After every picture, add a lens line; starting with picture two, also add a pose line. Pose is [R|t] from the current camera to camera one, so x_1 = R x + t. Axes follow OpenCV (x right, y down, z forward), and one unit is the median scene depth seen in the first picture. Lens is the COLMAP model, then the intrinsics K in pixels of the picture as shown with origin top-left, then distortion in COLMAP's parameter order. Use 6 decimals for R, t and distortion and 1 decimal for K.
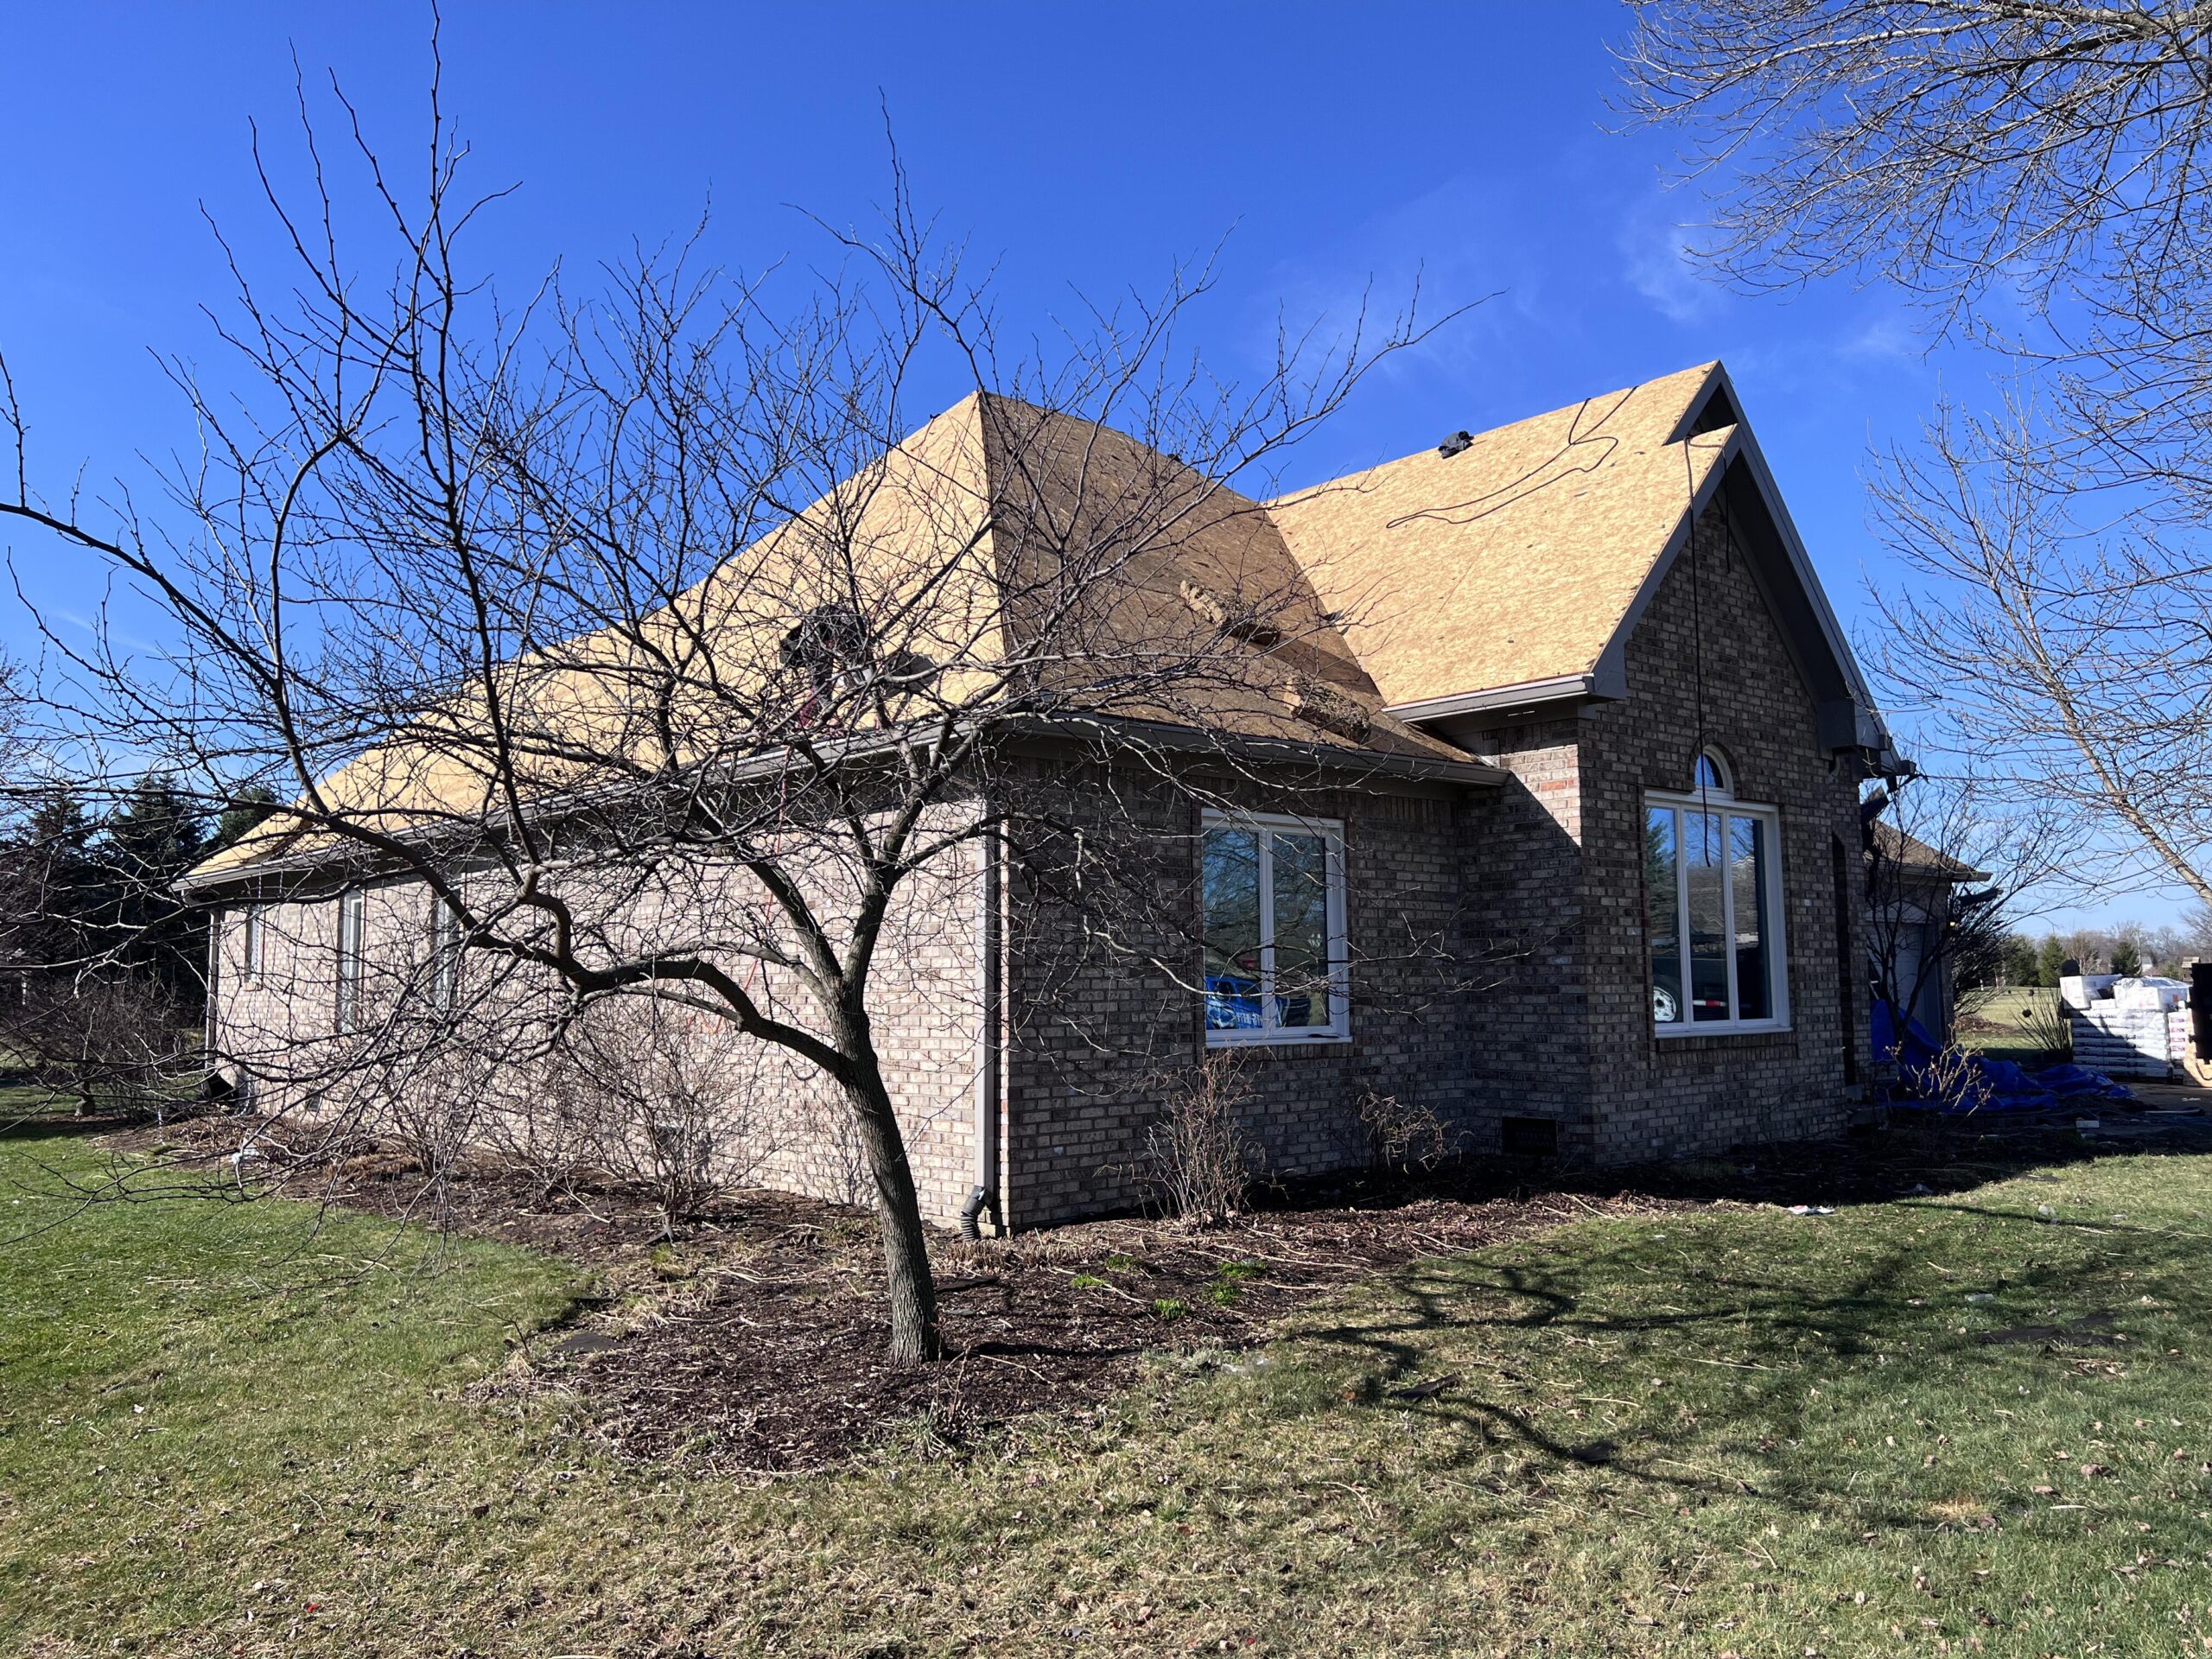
lens RADIAL K [[1646.8, 0, 1106.0], [0, 1646.8, 829.5], [0, 0, 1]] dist [0.142765, -0.215854]
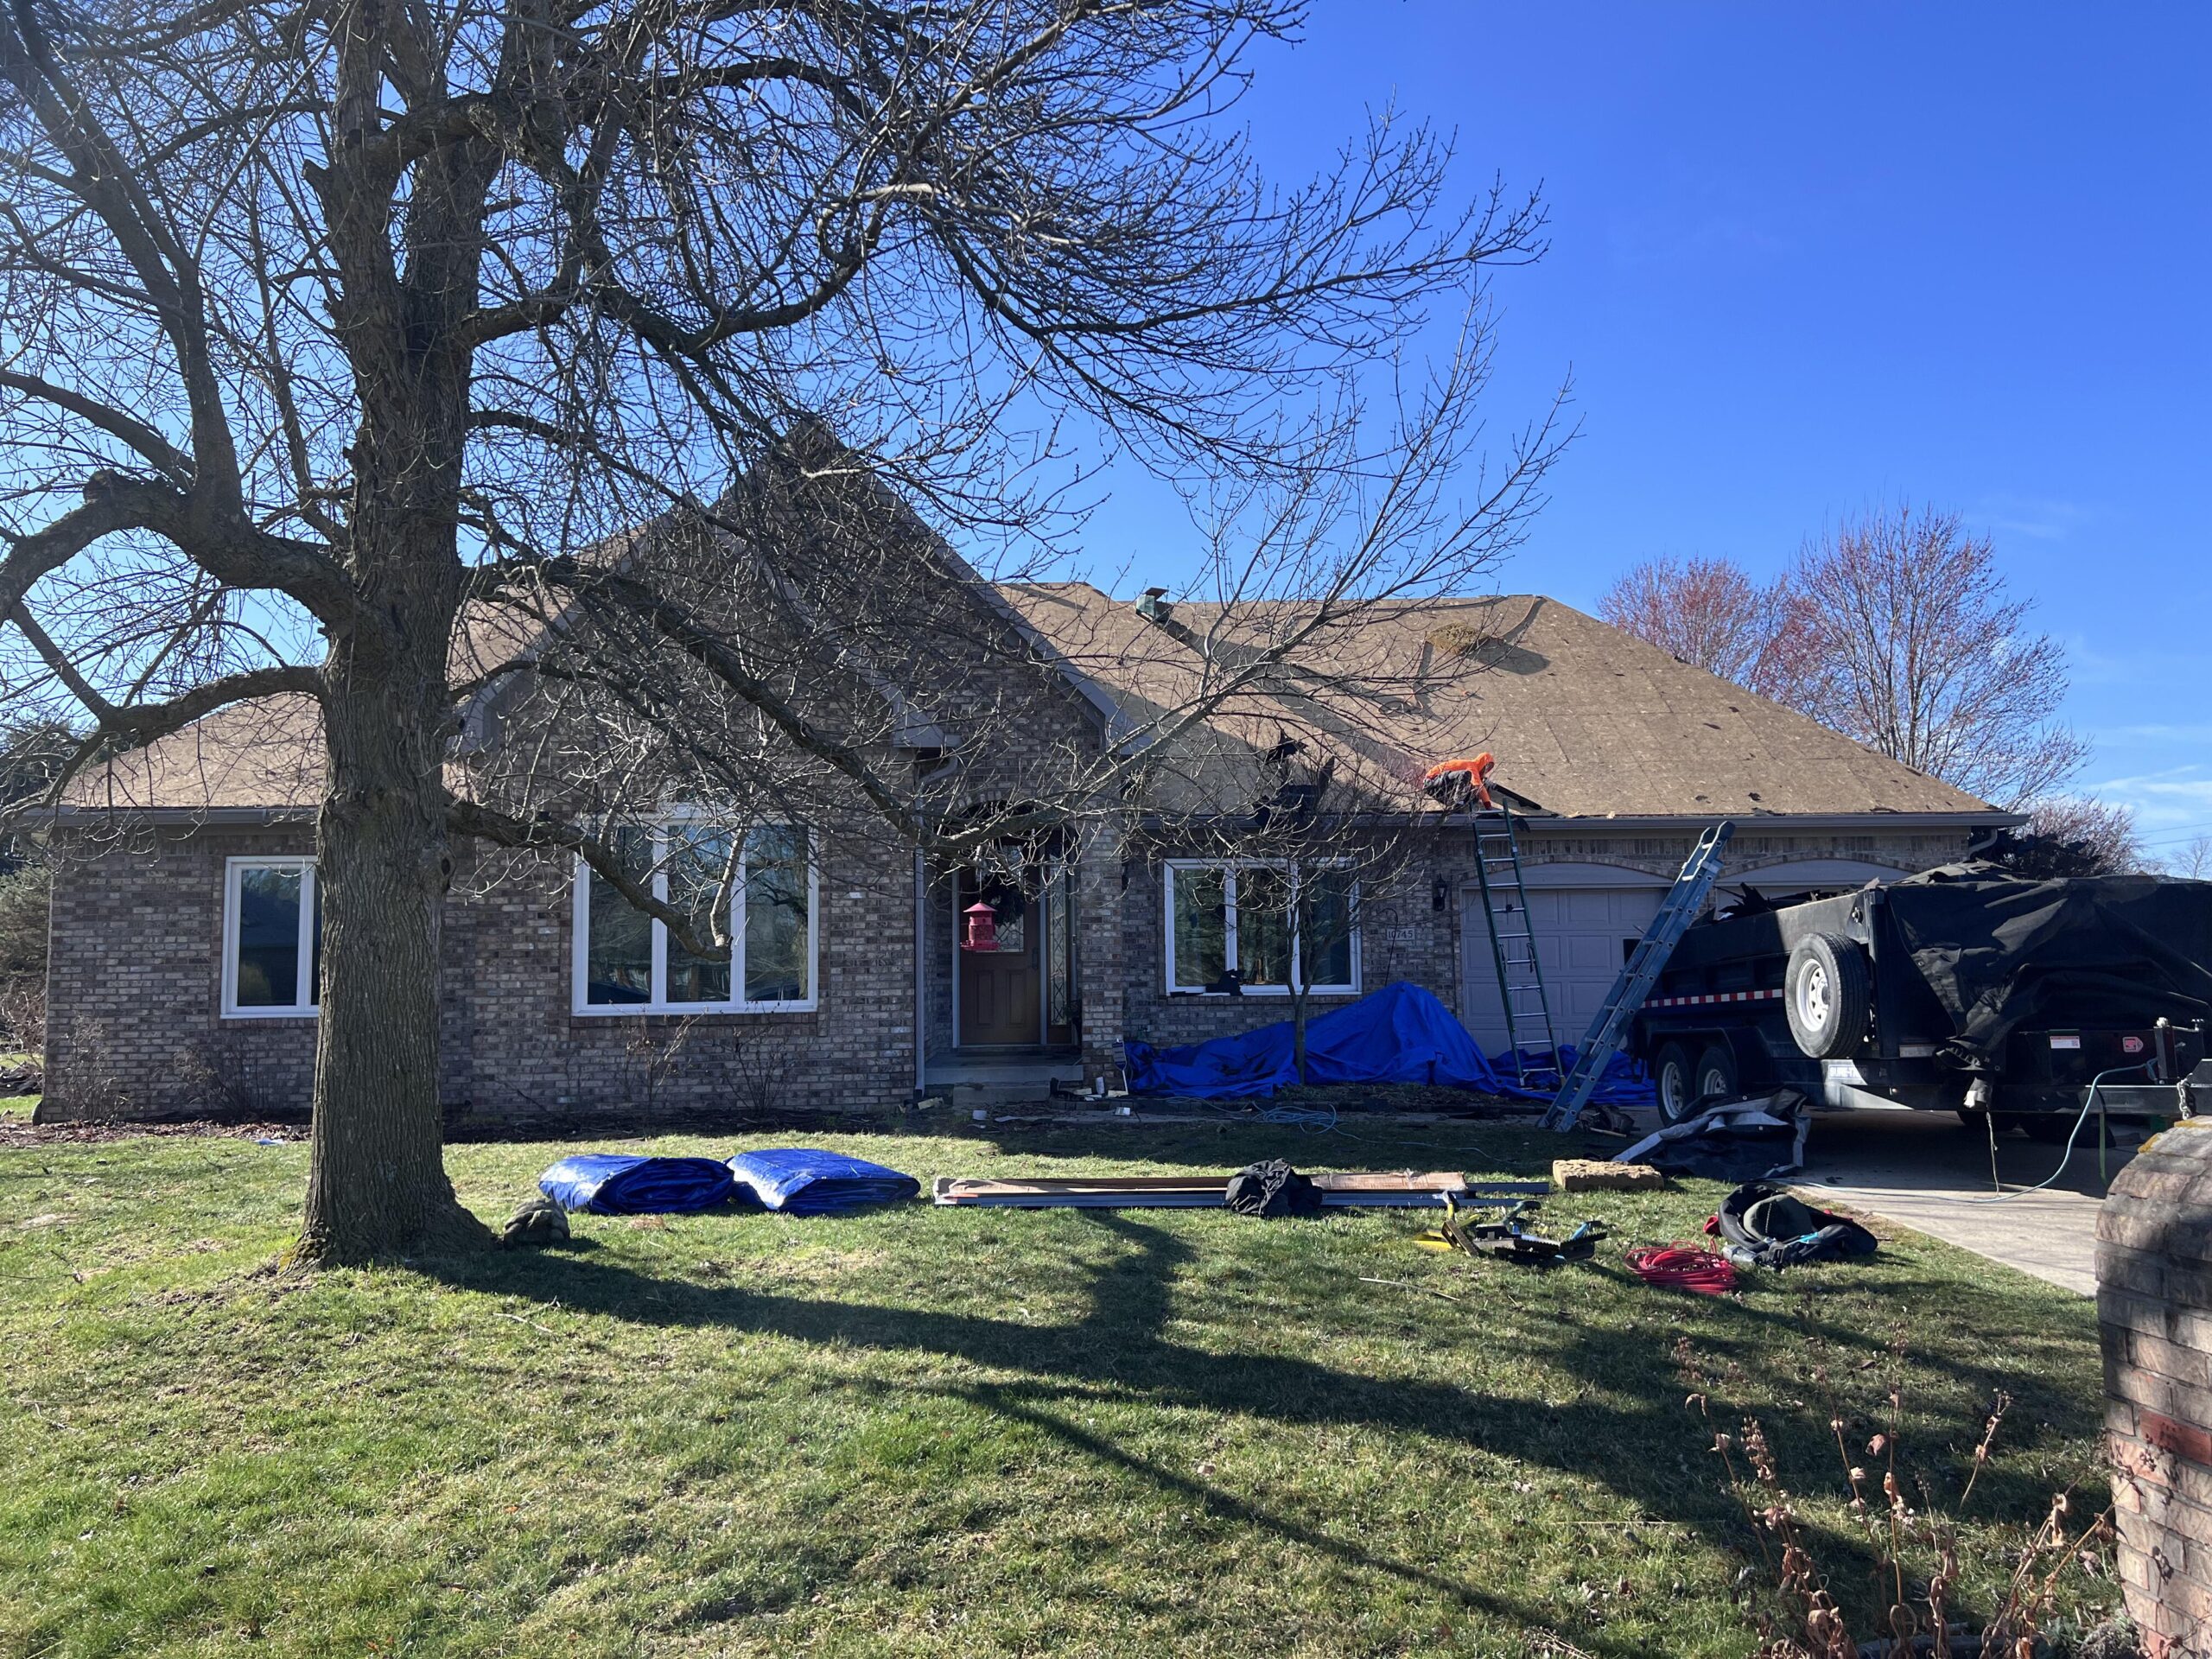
lens RADIAL K [[1646.8, 0, 1106.0], [0, 1646.8, 829.5], [0, 0, 1]] dist [0.142765, -0.215854]
pose [[0.743201, -0.053104, -0.666958, 1.622863], [0.066764, 0.997756, -0.005046, 0.021948], [0.665729, -0.040778, 0.745079, 0.388990]]
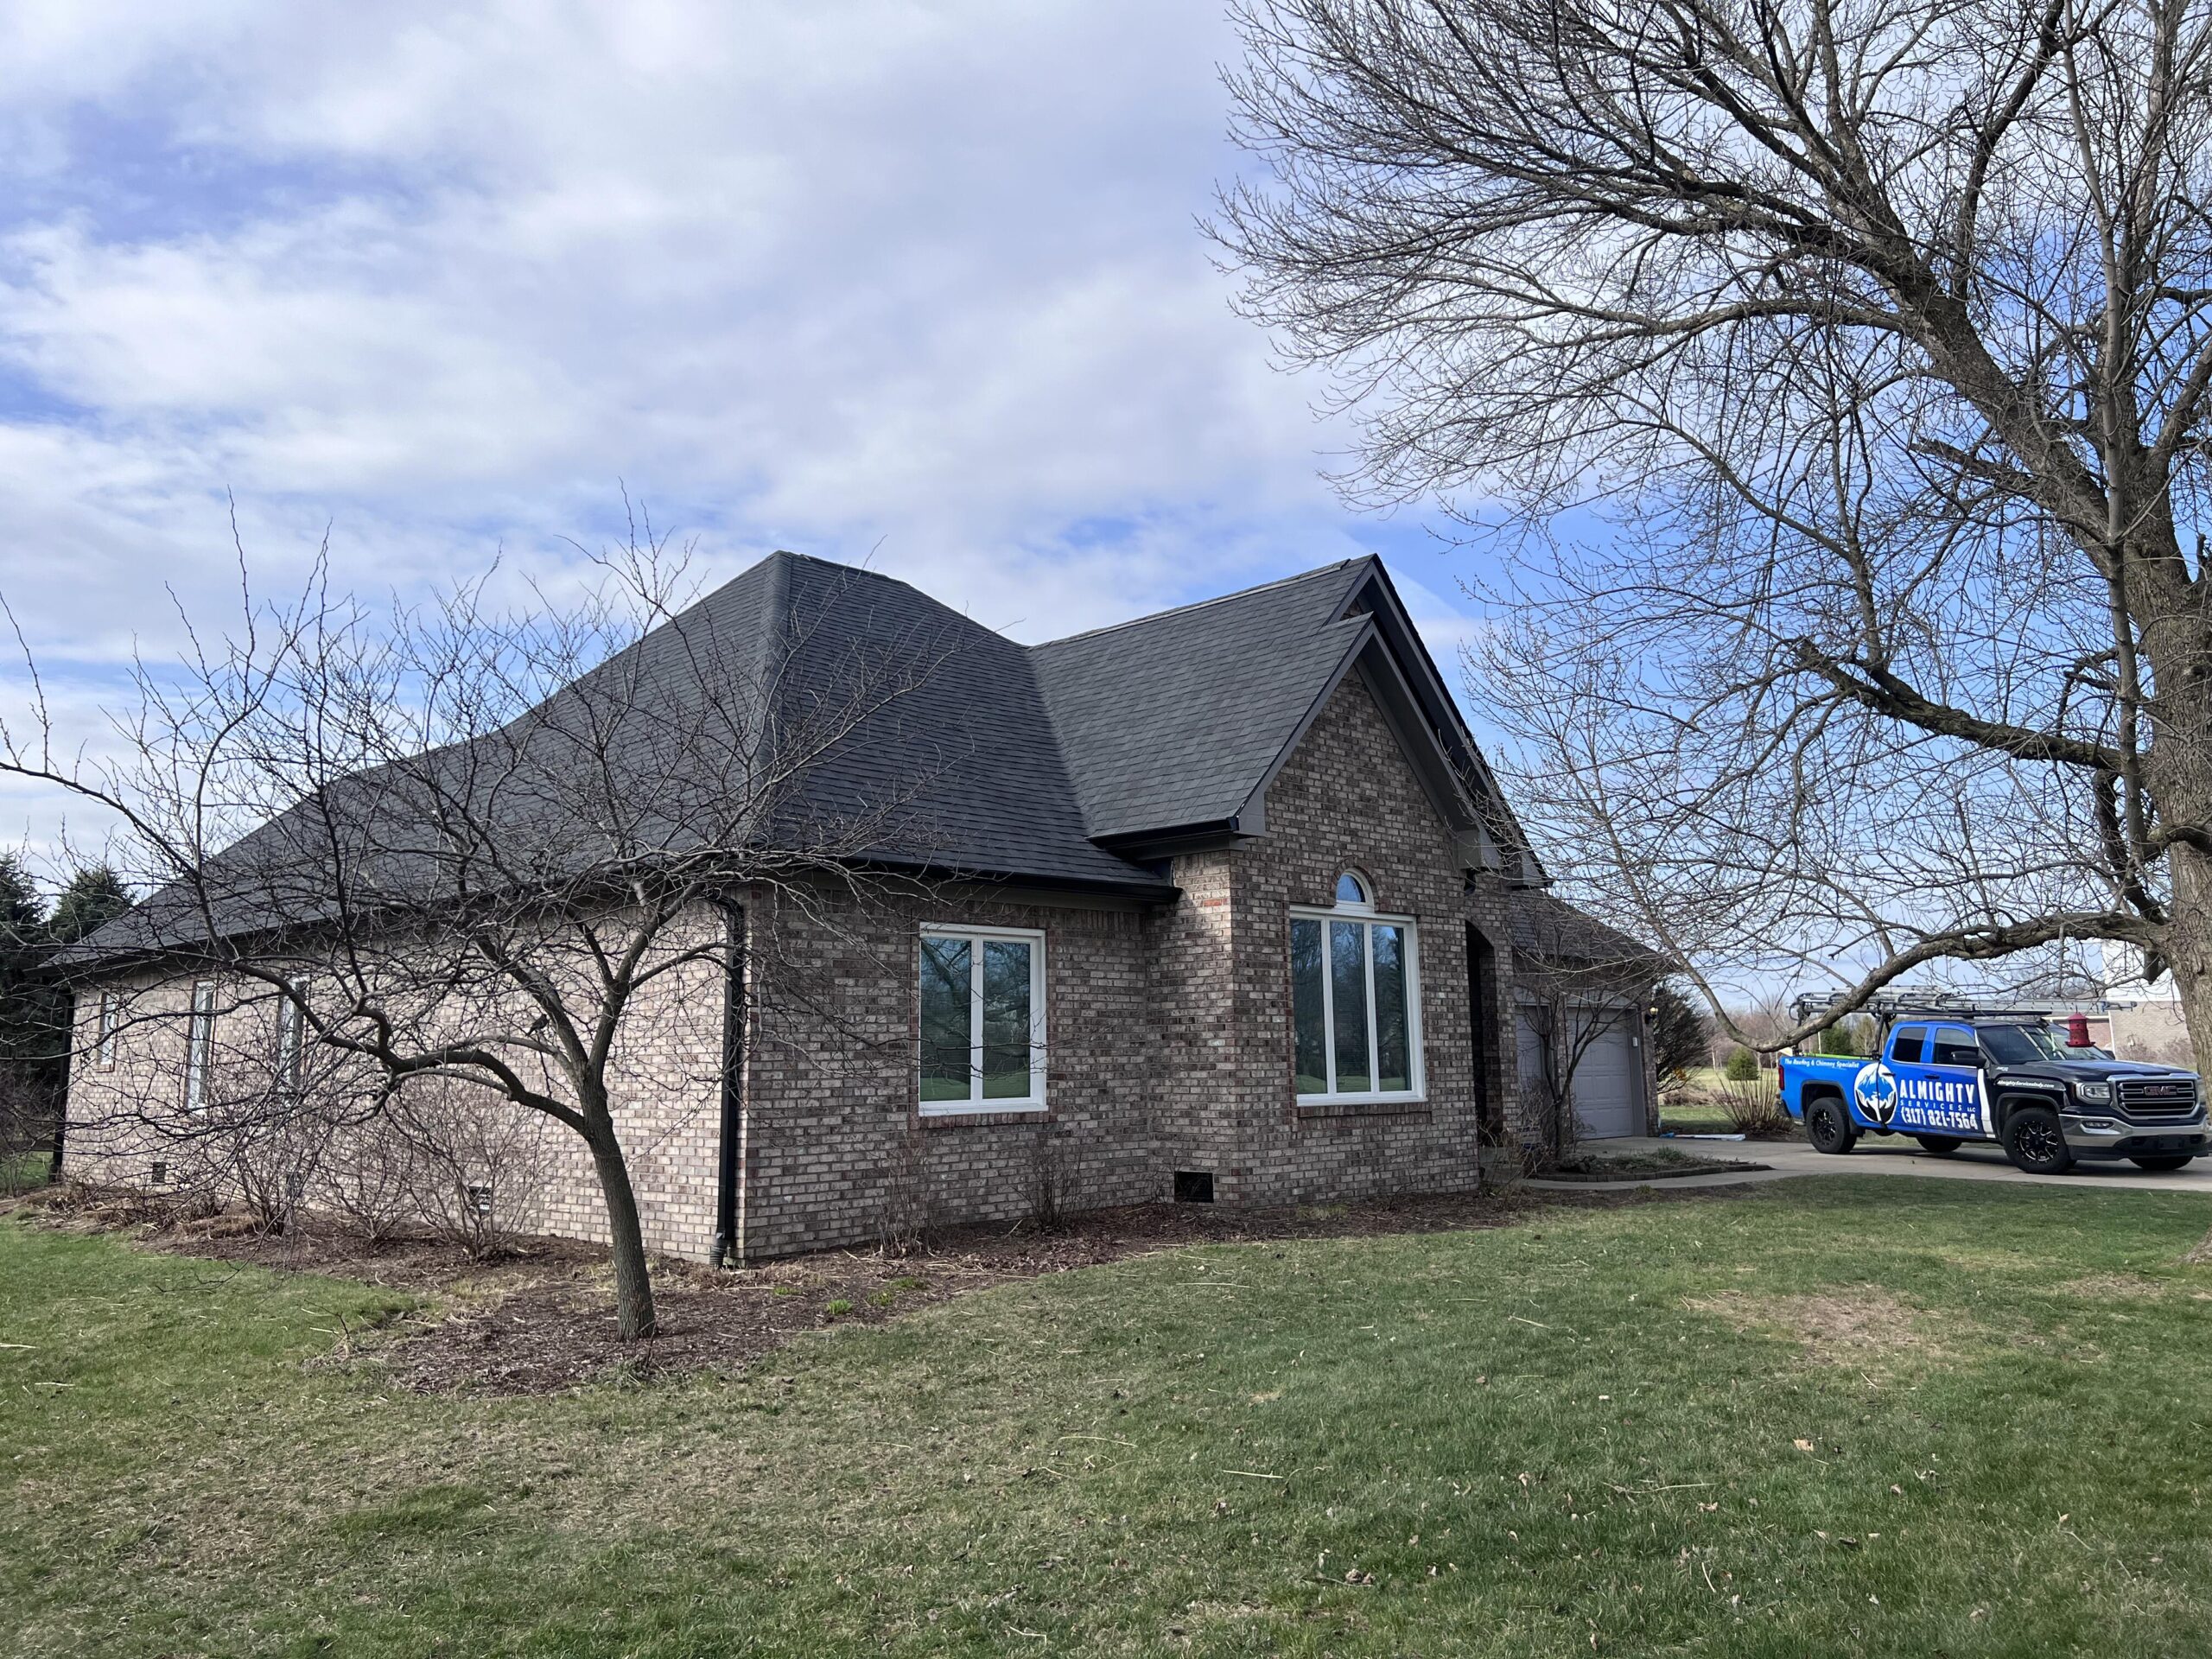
lens RADIAL K [[1673.2, 0, 1094.0], [0, 1673.2, 785.8], [0, 0, 1]] dist [0.170507, -0.243585]
pose [[0.997768, 0.008953, 0.066168, 0.102770], [-0.004255, 0.997481, -0.070813, -0.026661], [-0.066635, 0.070374, 0.995293, -0.290504]]
